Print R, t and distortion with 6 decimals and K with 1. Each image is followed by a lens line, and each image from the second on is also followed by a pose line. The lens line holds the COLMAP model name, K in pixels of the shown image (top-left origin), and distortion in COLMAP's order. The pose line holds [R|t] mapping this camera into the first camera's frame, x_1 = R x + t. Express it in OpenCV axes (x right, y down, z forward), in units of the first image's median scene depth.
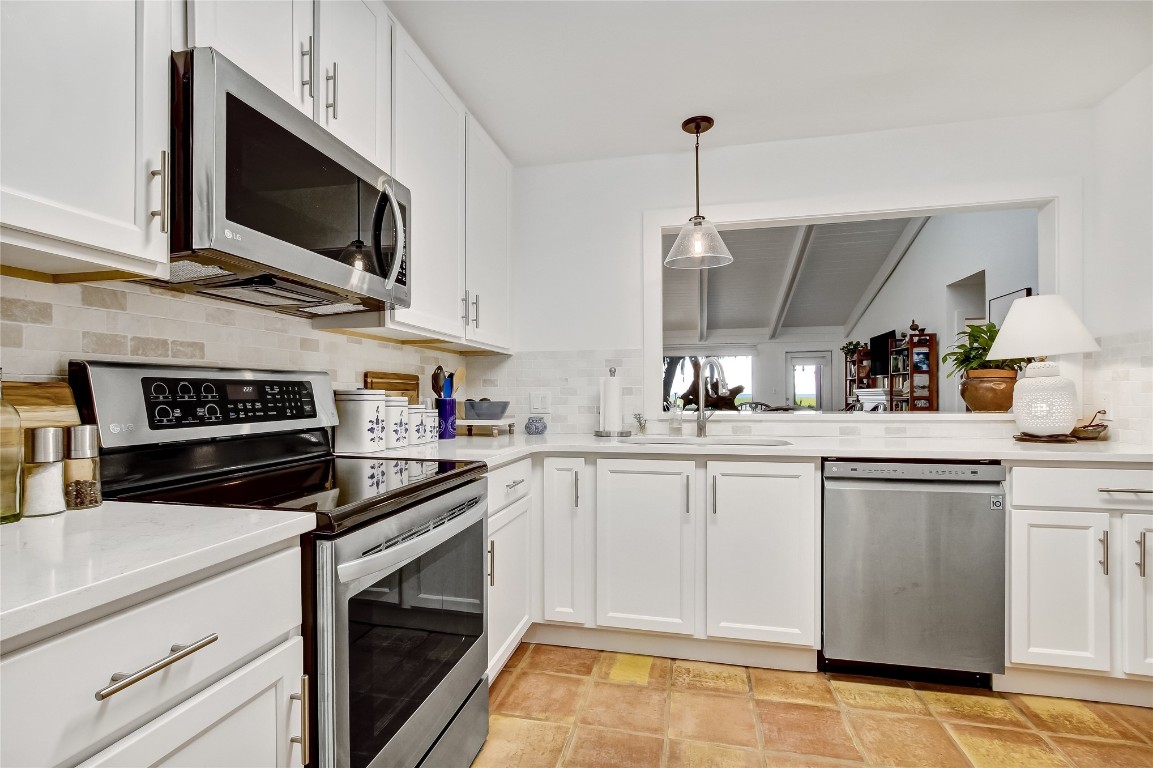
lens RADIAL K [[535.5, 0, 573.0], [0, 535.5, 399.1], [0, 0, 1]] dist [-0.006508, 0.001470]
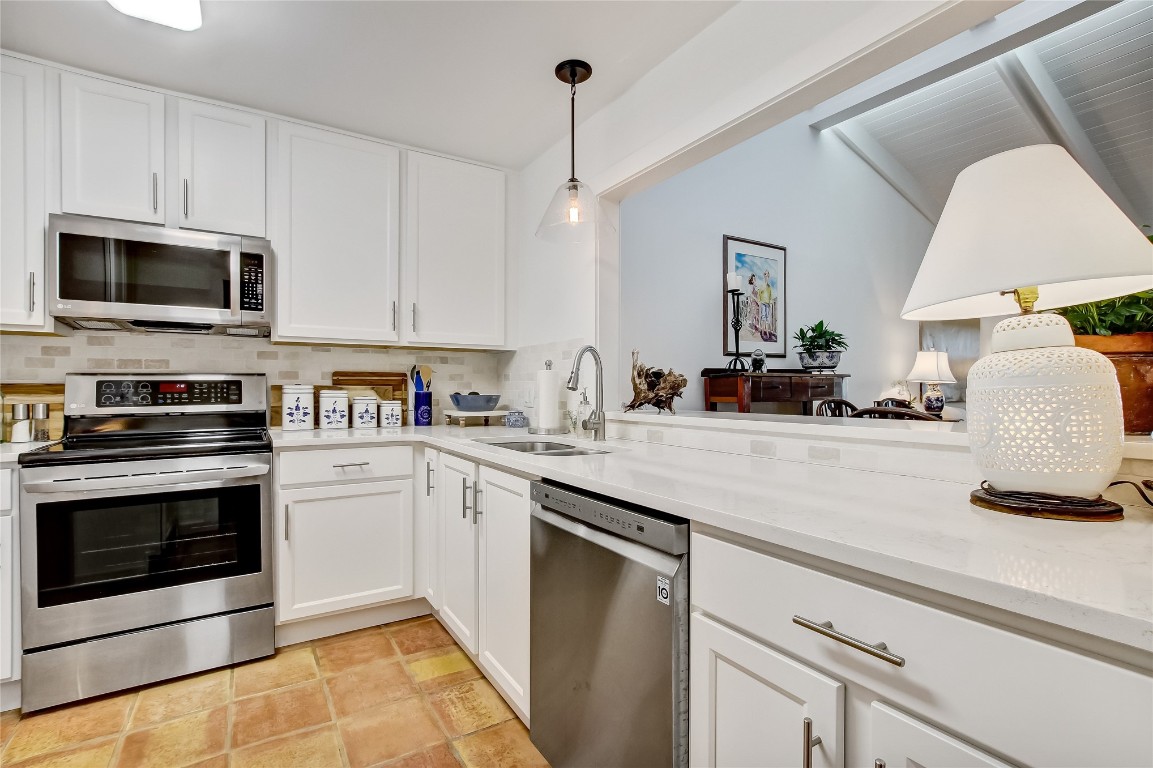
lens RADIAL K [[535.5, 0, 571.9], [0, 535.5, 388.7], [0, 0, 1]] dist [-0.006508, 0.001470]
pose [[0.697324, 0.003688, -0.716747, 1.121860], [-0.006543, 0.999978, -0.001221, -0.012042], [0.716726, 0.005541, 0.697333, 0.547936]]
